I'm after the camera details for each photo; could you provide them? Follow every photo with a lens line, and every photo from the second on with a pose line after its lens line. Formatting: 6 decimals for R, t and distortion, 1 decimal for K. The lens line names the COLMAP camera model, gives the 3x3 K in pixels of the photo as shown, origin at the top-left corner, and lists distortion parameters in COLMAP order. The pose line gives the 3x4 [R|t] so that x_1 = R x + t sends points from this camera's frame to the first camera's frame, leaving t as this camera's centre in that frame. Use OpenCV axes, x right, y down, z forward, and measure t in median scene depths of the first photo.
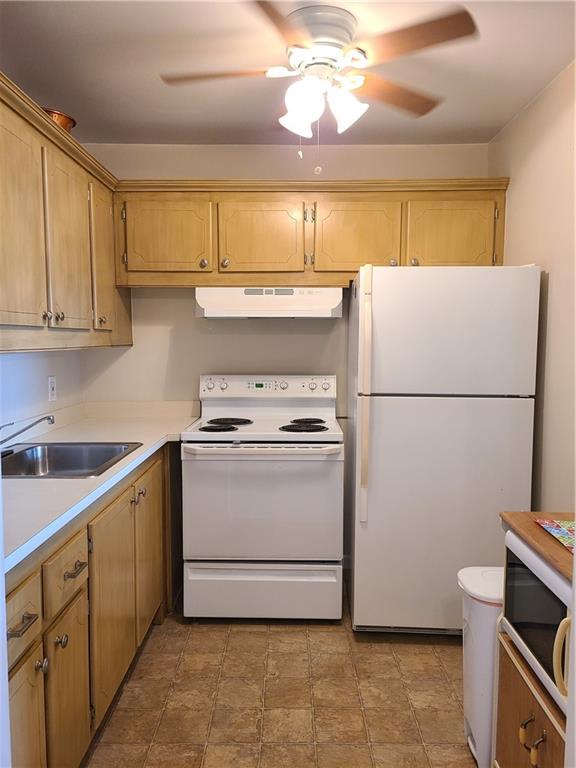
lens RADIAL K [[572.2, 0, 286.0], [0, 572.2, 389.0], [0, 0, 1]] dist [0.056603, -0.043723]
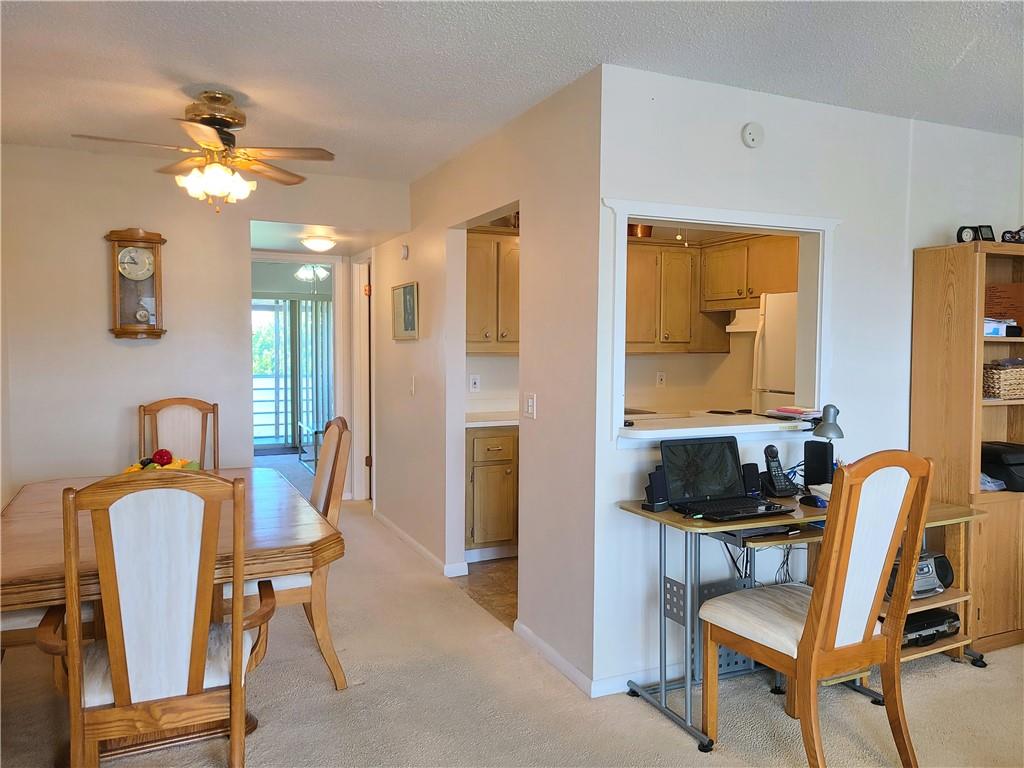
lens RADIAL K [[763.0, 0, 514.5], [0, 763.0, 378.9], [0, 0, 1]] dist [0.056603, -0.043723]
pose [[0.428351, 0.039908, -0.902731, 1.377587], [-0.081461, 0.996662, 0.005407, 0.018915], [0.899933, 0.071221, 0.430172, -0.258375]]
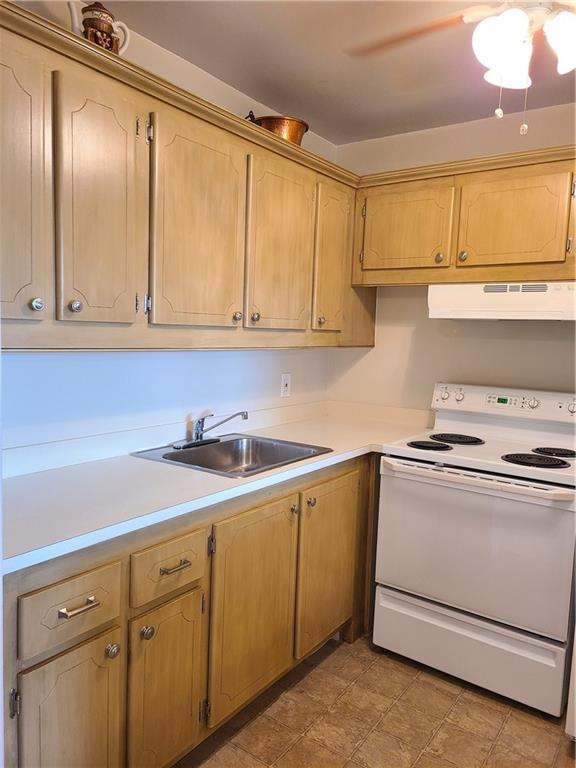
lens RADIAL K [[572.2, 0, 284.4], [0, 572.2, 386.1], [0, 0, 1]] dist [0.056603, -0.043723]
pose [[0.820995, 0.082460, -0.564949, 0.194934], [-0.082420, 0.996268, 0.025641, -0.026822], [0.564955, 0.025512, 0.824727, 0.149365]]
